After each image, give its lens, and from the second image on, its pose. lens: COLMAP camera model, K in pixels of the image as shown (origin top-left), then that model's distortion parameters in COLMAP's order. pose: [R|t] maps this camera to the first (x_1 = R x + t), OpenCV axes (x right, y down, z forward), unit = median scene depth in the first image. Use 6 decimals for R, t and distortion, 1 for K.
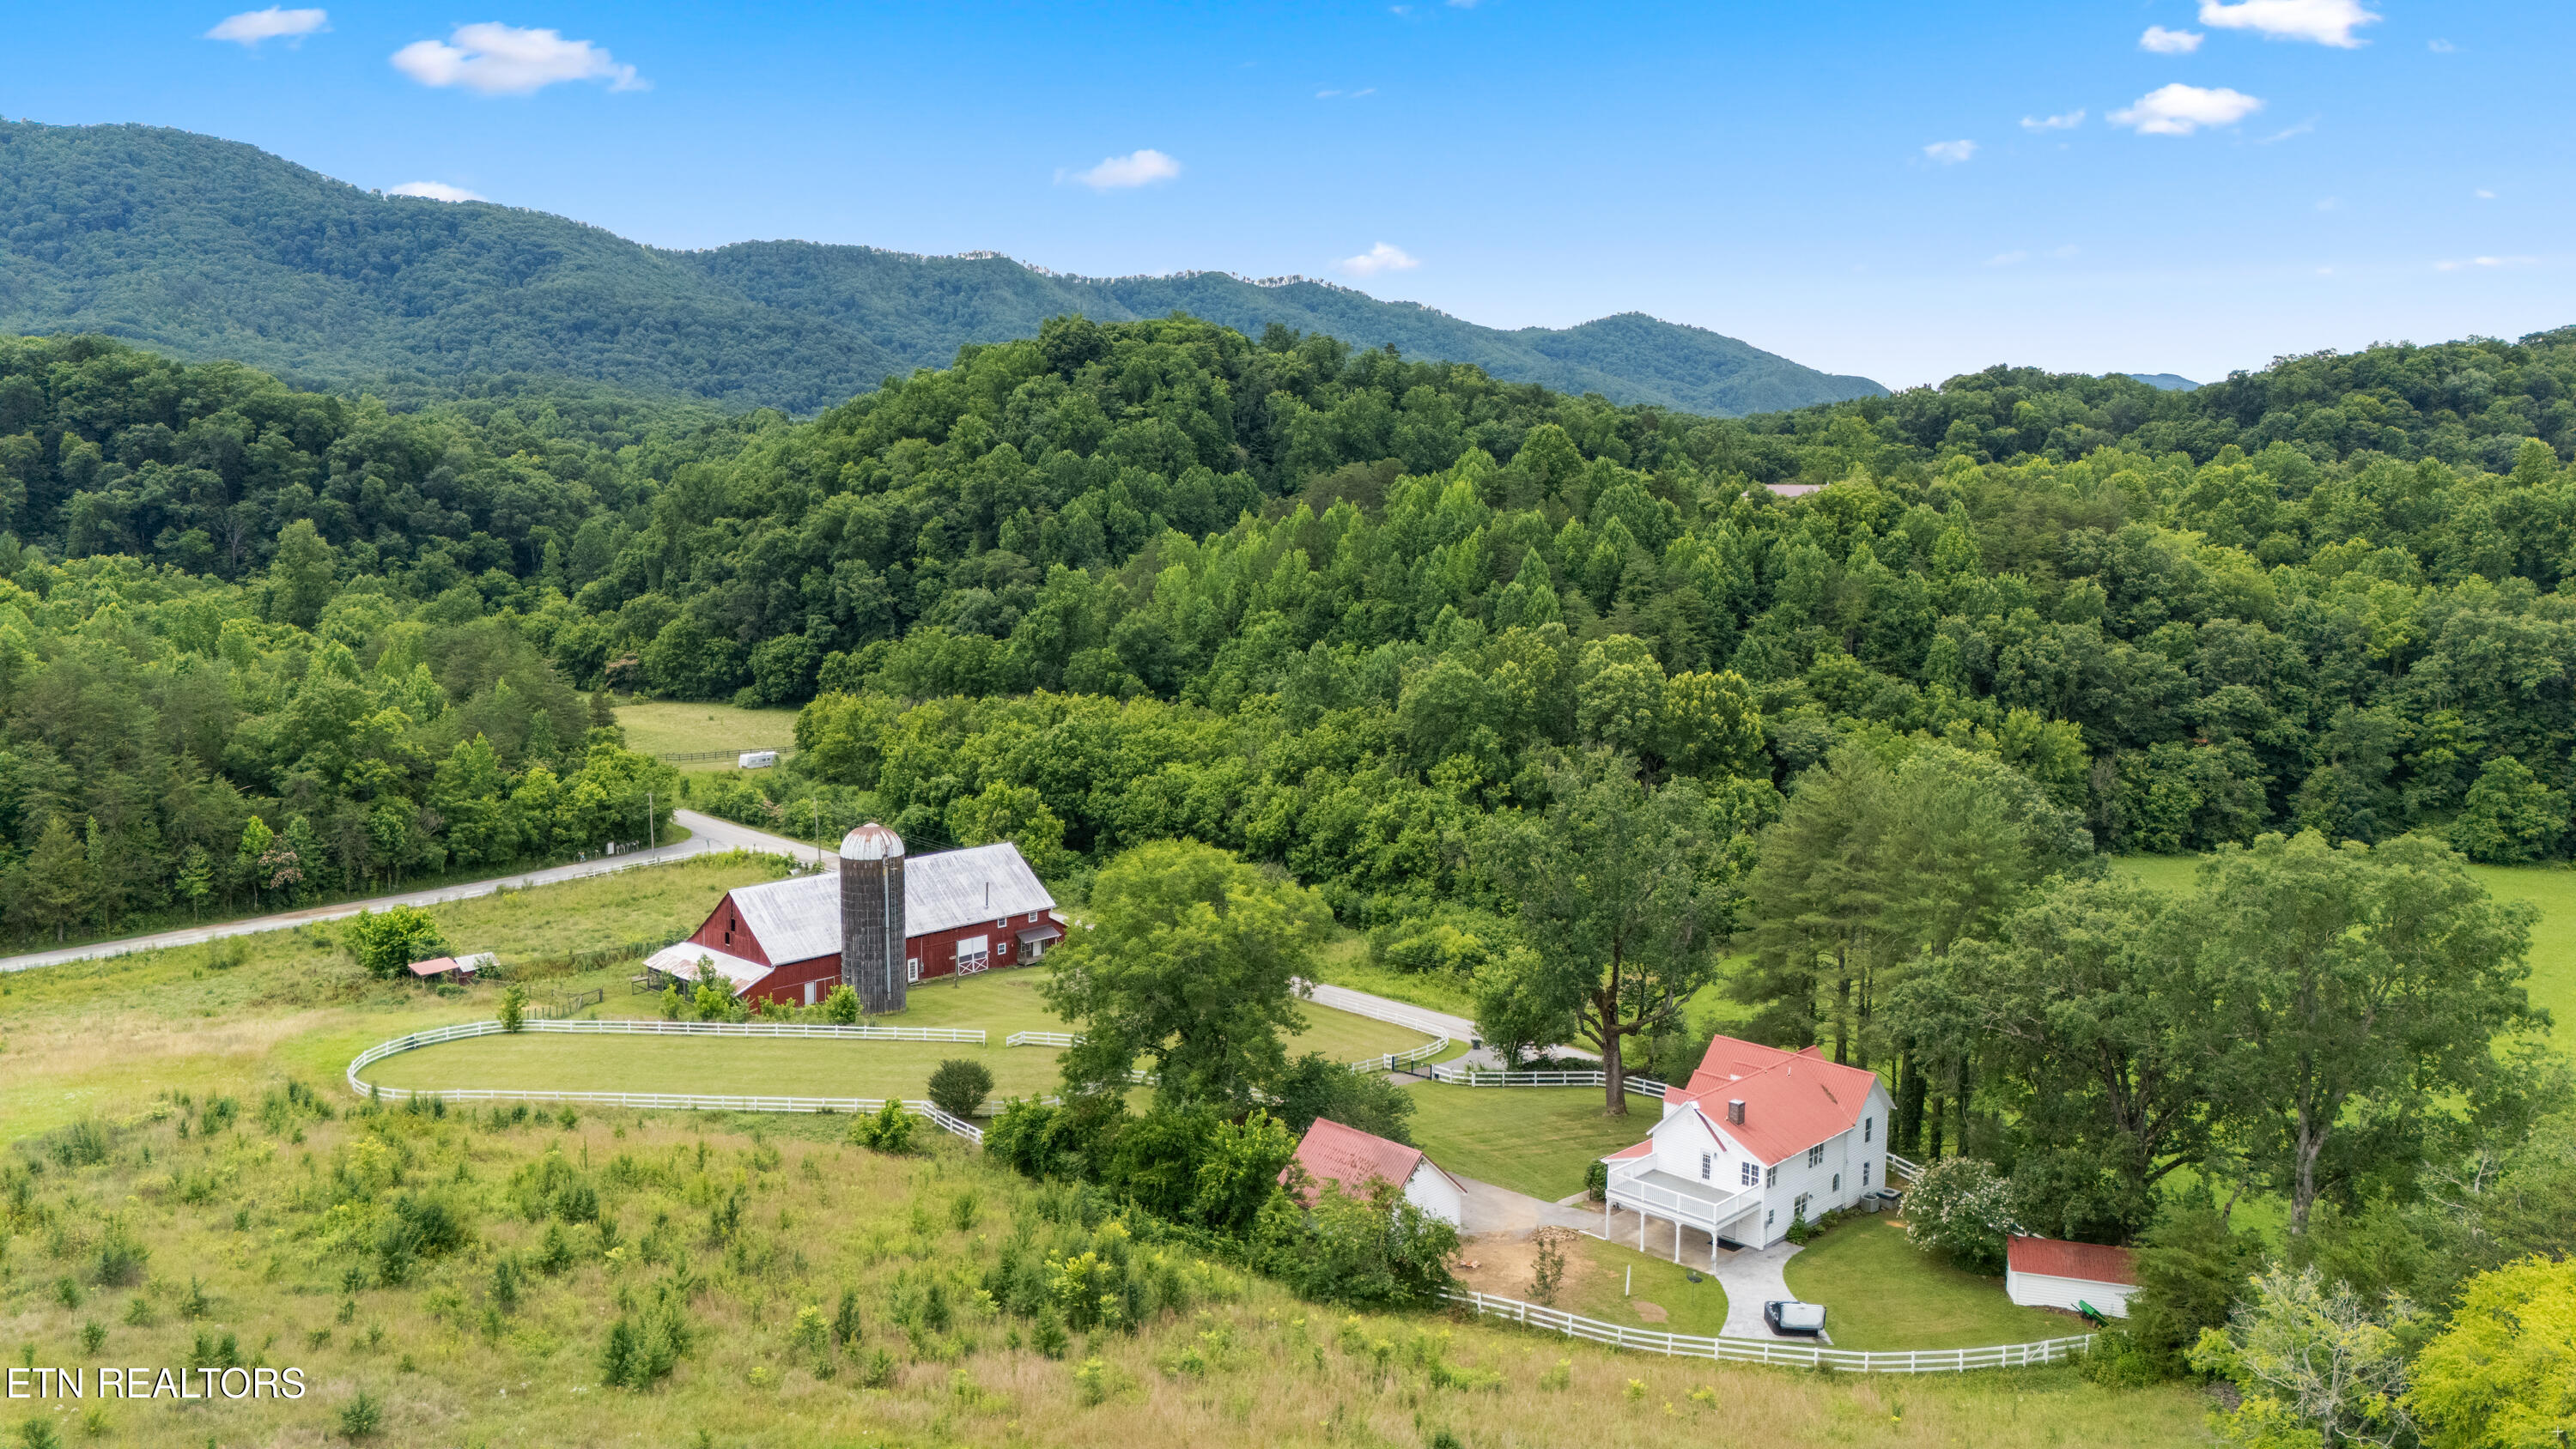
lens RADIAL K [[1927.6, 0, 1275.7], [0, 1927.6, 724.0], [0, 0, 1]] dist [0.072975, -0.067242]
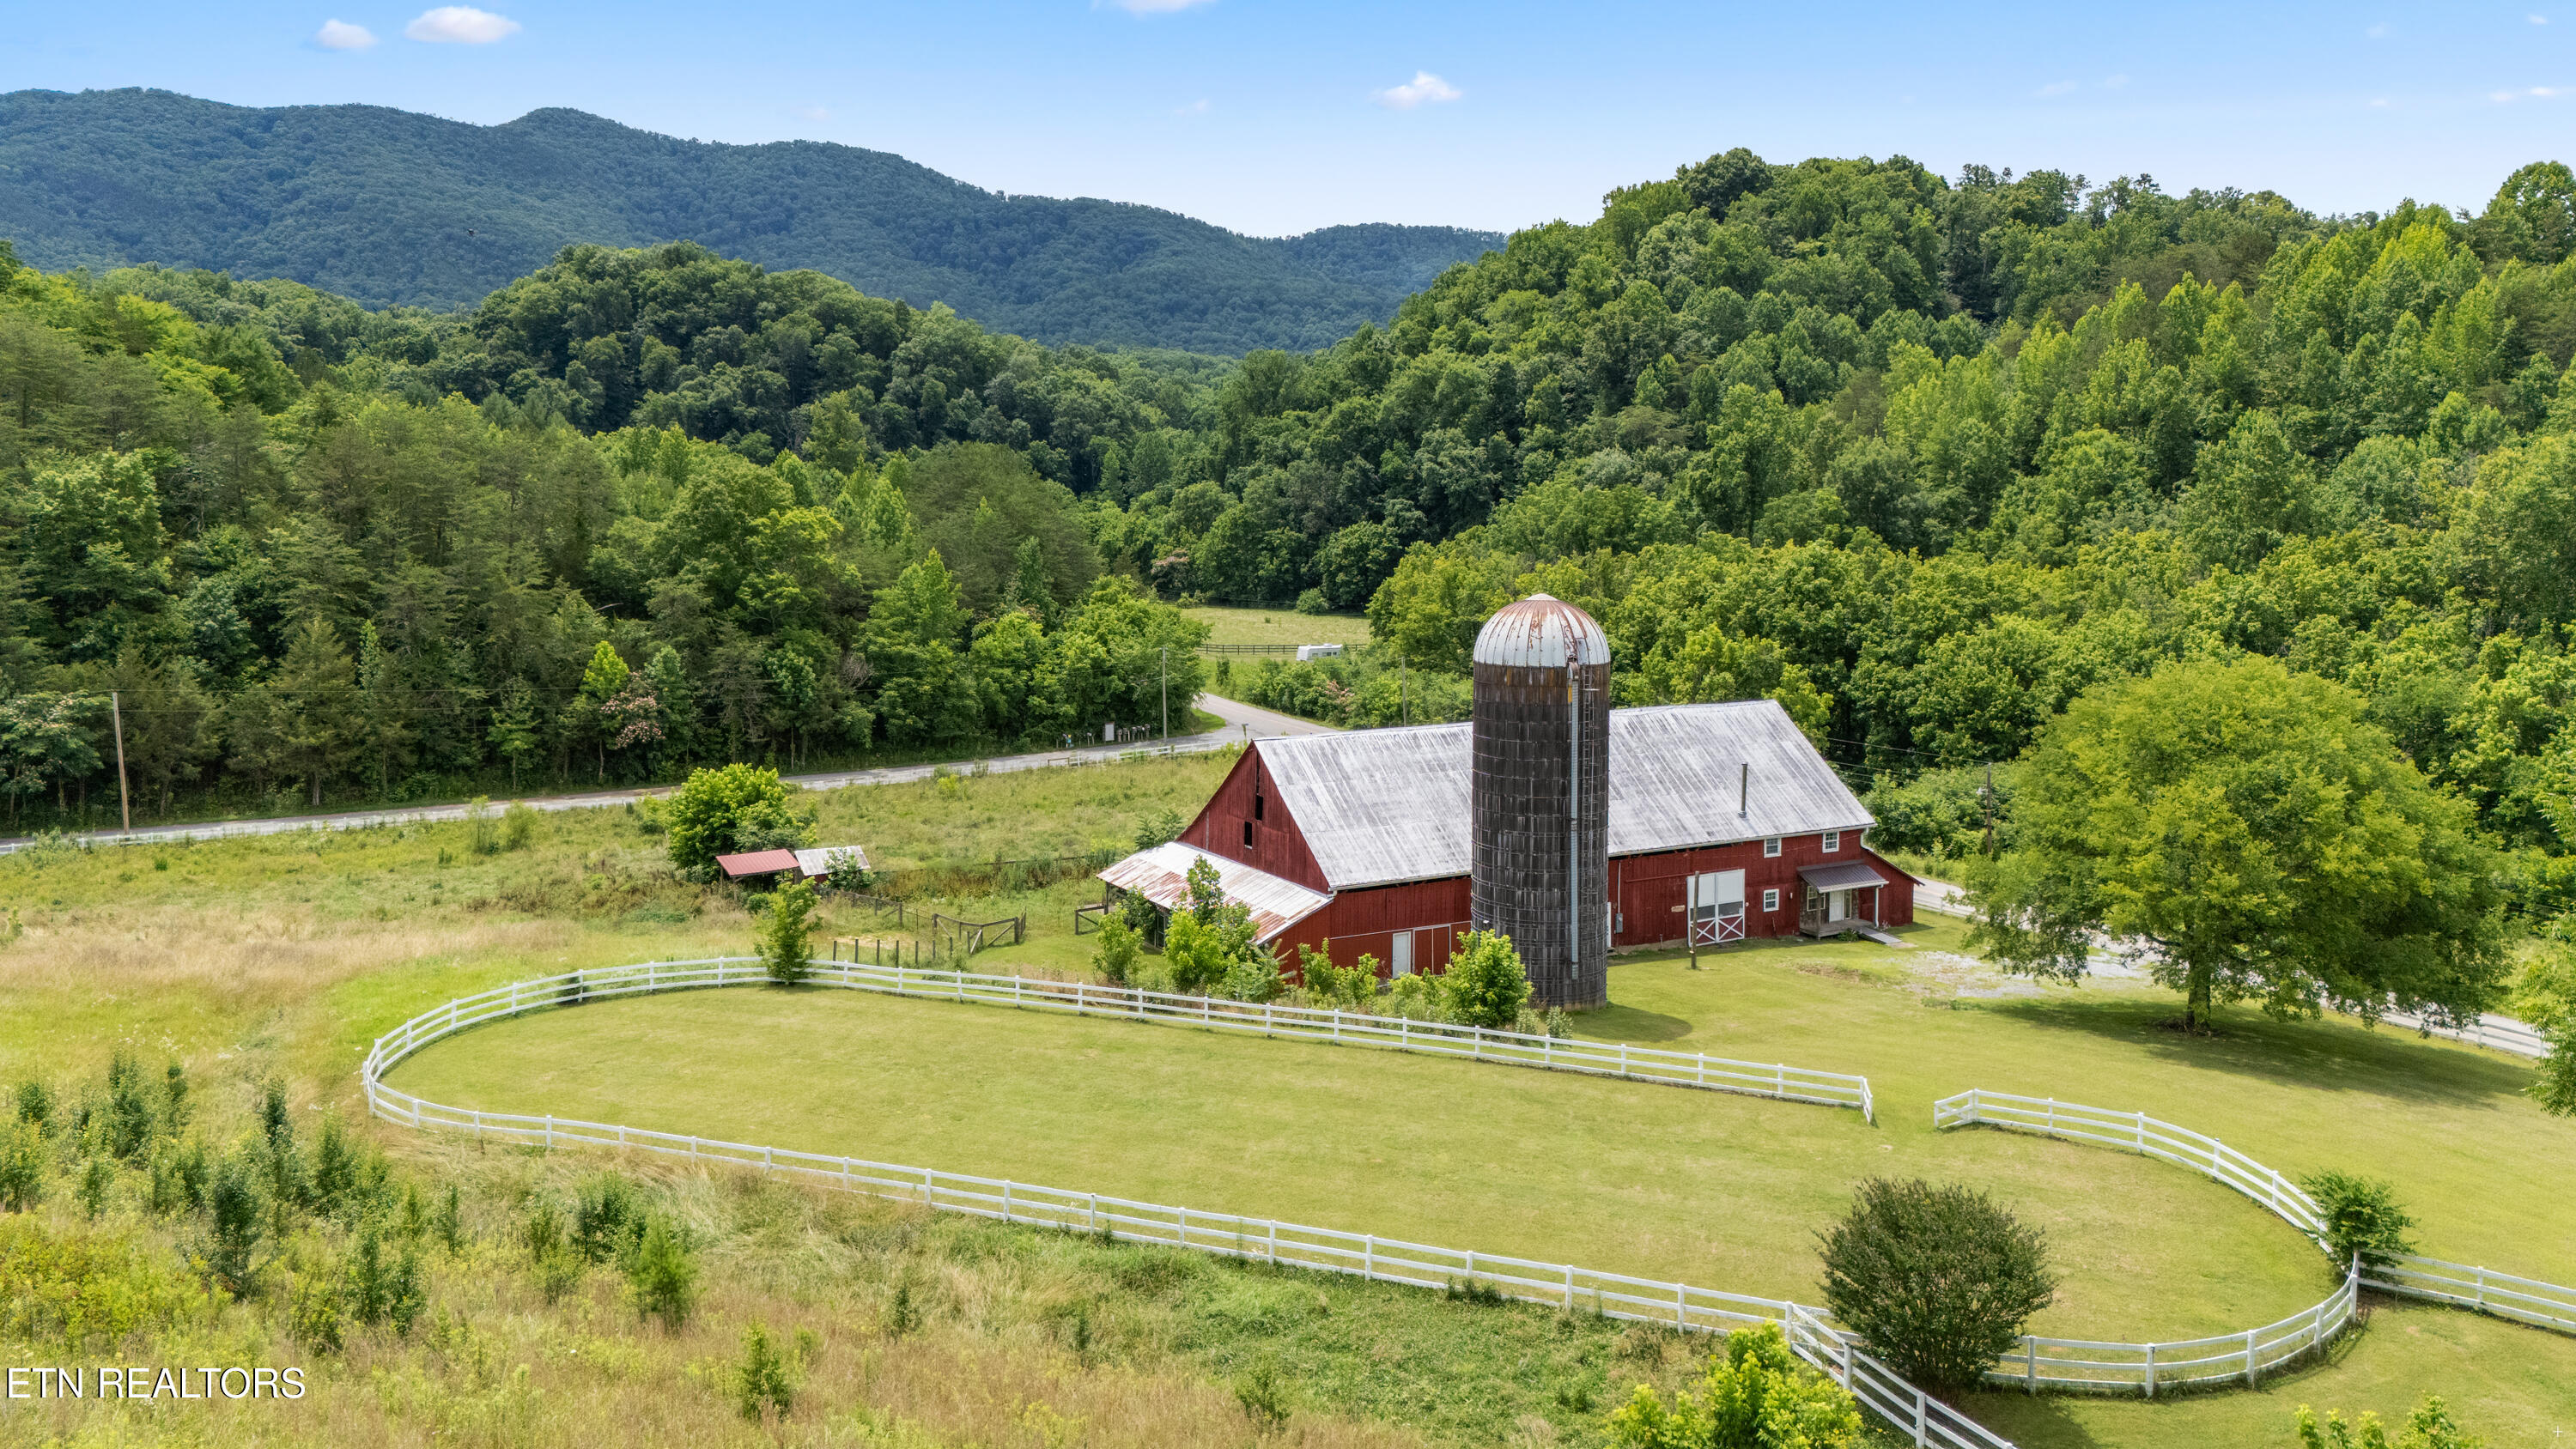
lens RADIAL K [[1927.6, 0, 1288.6], [0, 1927.6, 693.7], [0, 0, 1]] dist [0.072975, -0.067242]
pose [[0.960675, 0.031290, -0.275905, -0.088137], [-0.035590, 0.999310, -0.010592, 0.051474], [0.275383, 0.019995, 0.961127, 0.339429]]
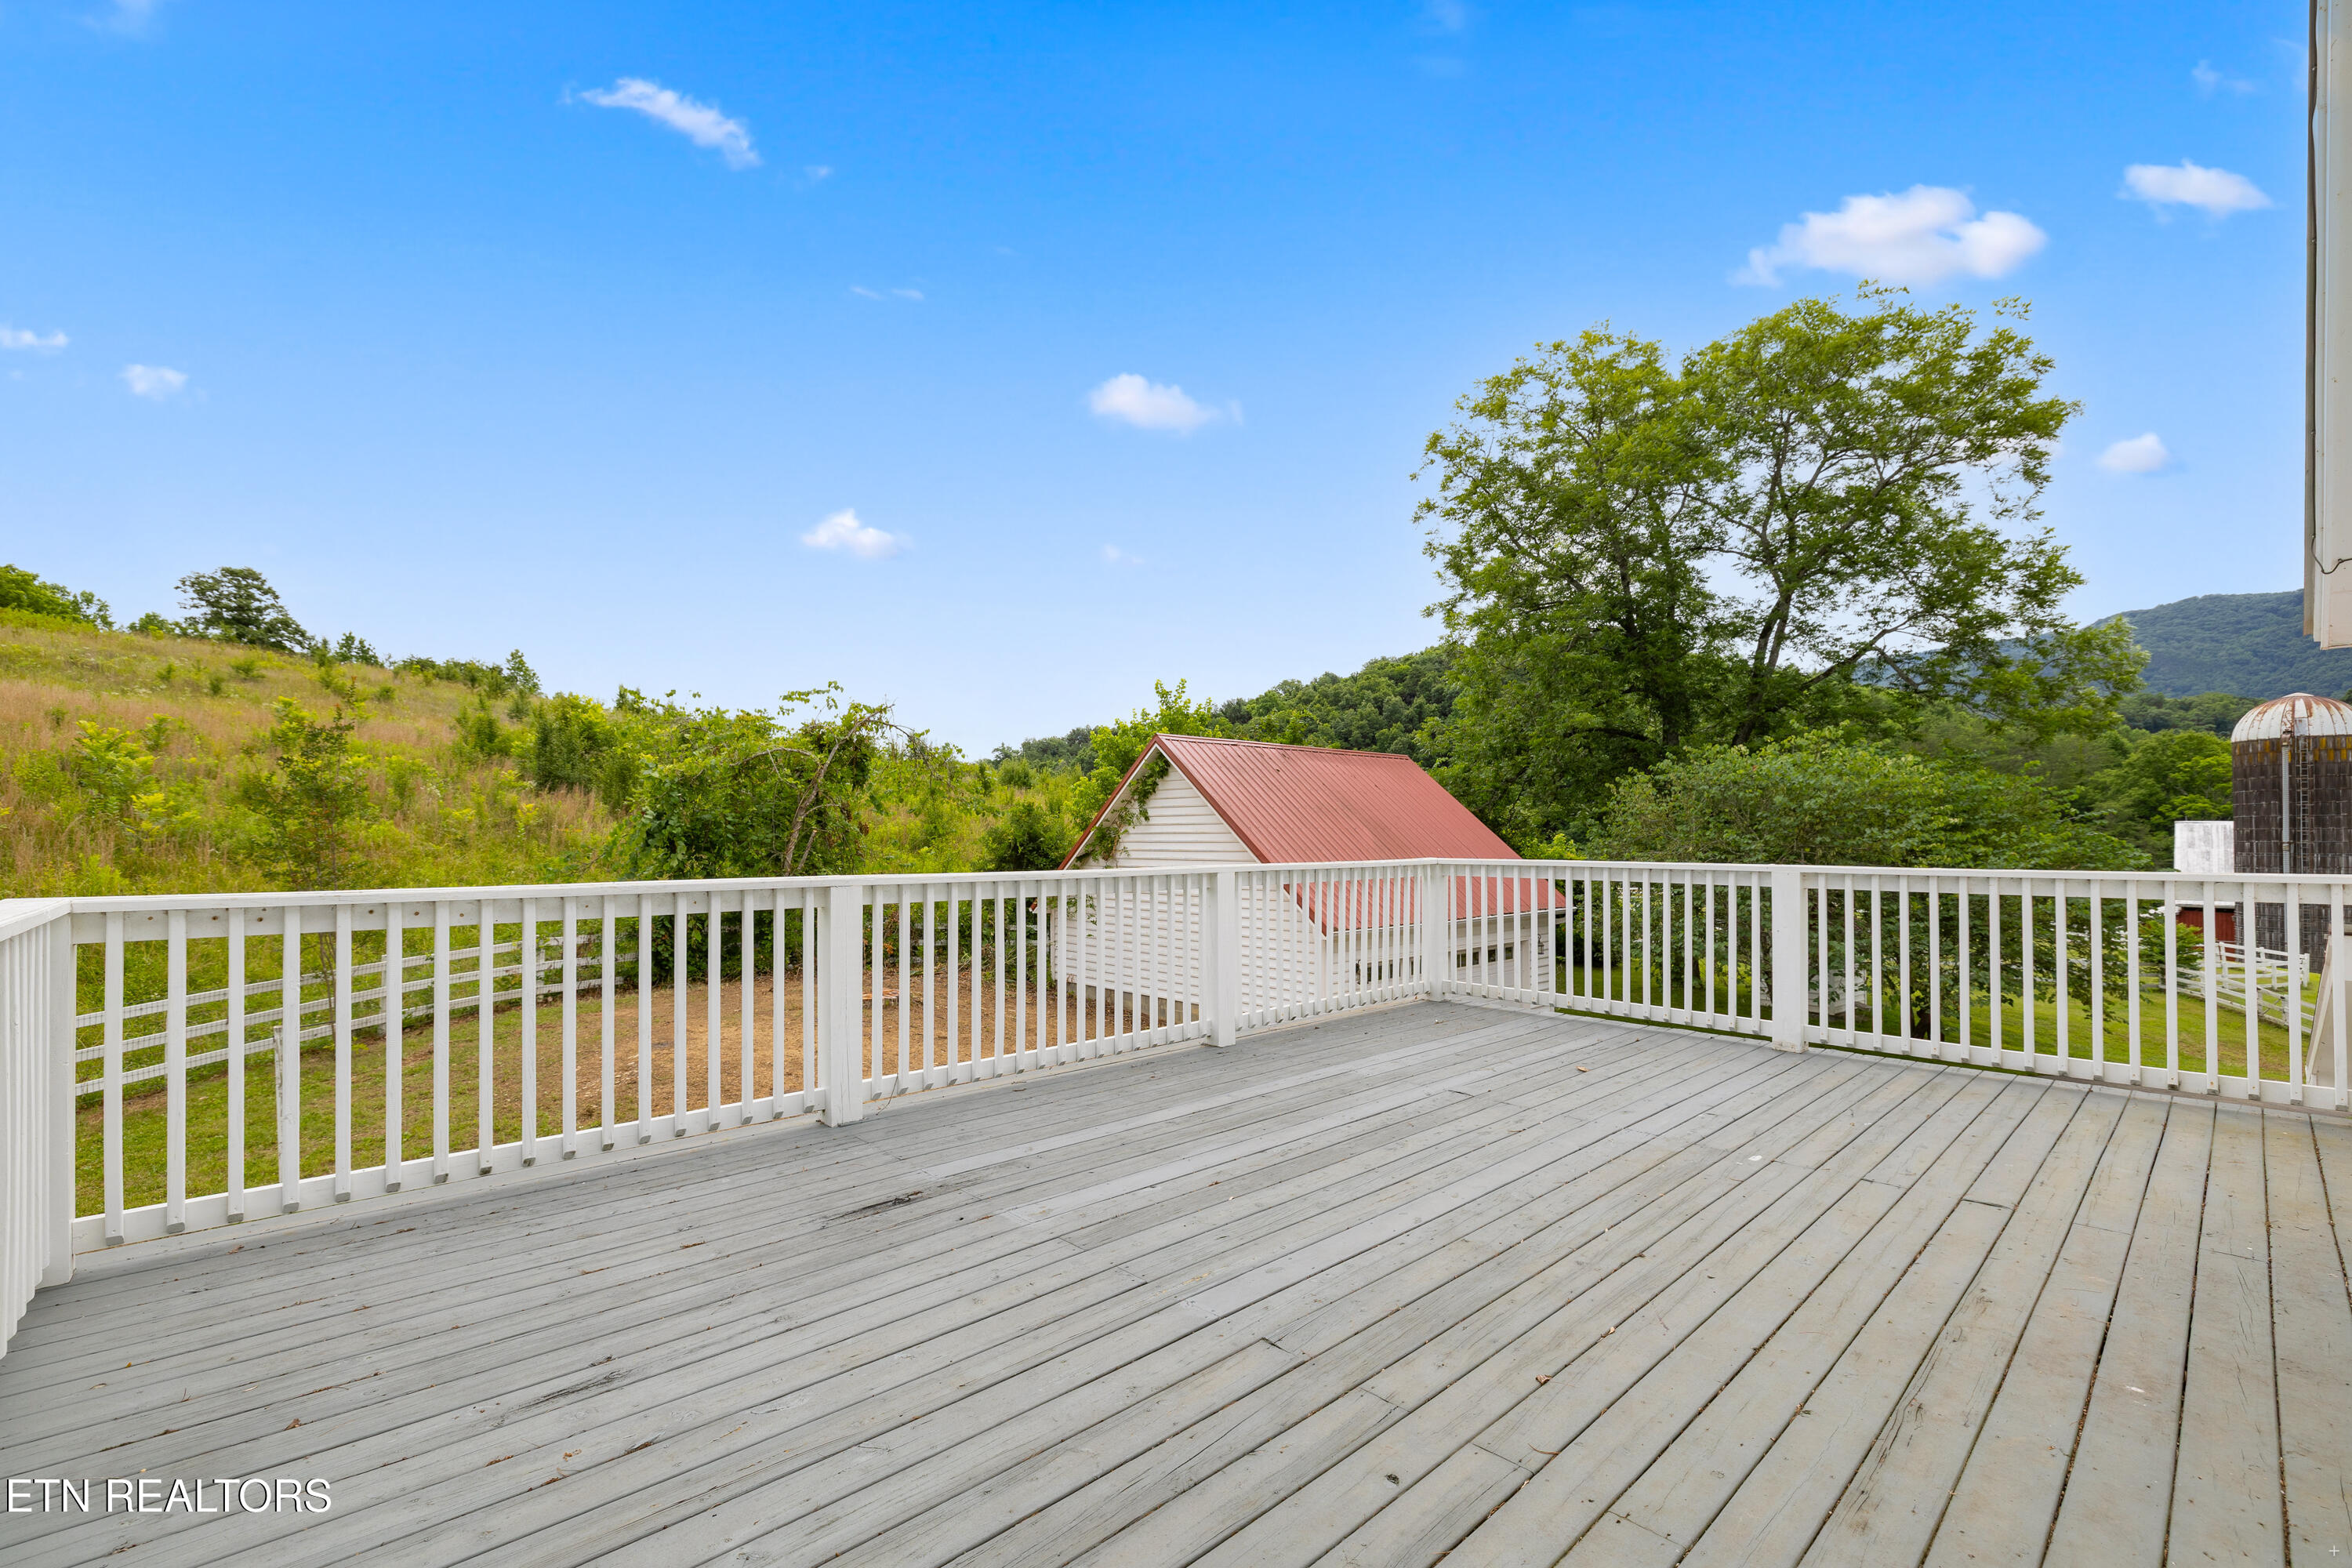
lens RADIAL K [[1003.2, 0, 1170.3], [0, 1003.2, 824.6], [0, 0, 1]] dist [-0.000193, -0.000072]
pose [[-0.043375, -0.016474, -0.998923, 0.096280], [-0.123329, 0.992305, -0.011009, 0.092738], [0.991417, 0.122718, -0.045073, 0.396021]]
